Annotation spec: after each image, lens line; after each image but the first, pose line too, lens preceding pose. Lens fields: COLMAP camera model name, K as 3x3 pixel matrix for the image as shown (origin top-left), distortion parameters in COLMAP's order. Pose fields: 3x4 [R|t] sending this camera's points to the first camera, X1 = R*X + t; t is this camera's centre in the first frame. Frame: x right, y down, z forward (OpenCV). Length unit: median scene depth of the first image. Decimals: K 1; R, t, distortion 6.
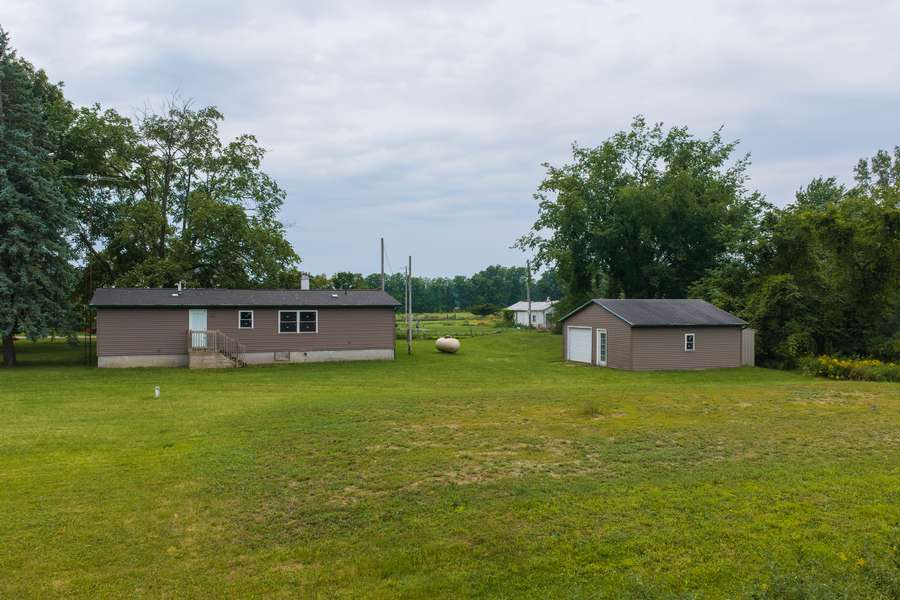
lens RADIAL K [[761.3, 0, 450.0], [0, 761.3, 300.0], [0, 0, 1]] dist [0.007941, -0.003254]
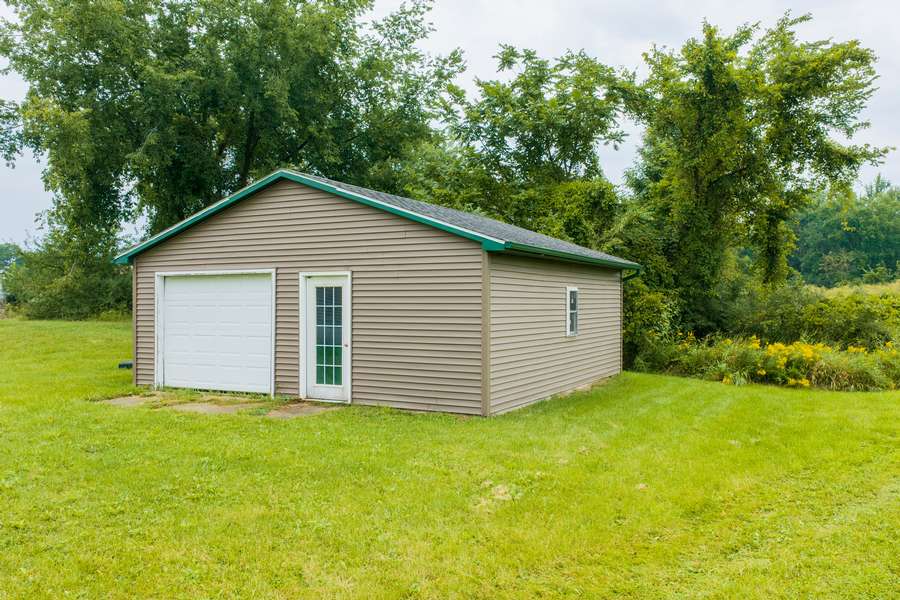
lens RADIAL K [[761.3, 0, 450.0], [0, 761.3, 300.0], [0, 0, 1]] dist [0.007941, -0.003254]
pose [[0.756136, -0.002210, 0.654411, 0.049926], [0.001685, 0.999998, 0.001430, 0.048520], [-0.654412, 0.000021, 0.756138, 0.760349]]
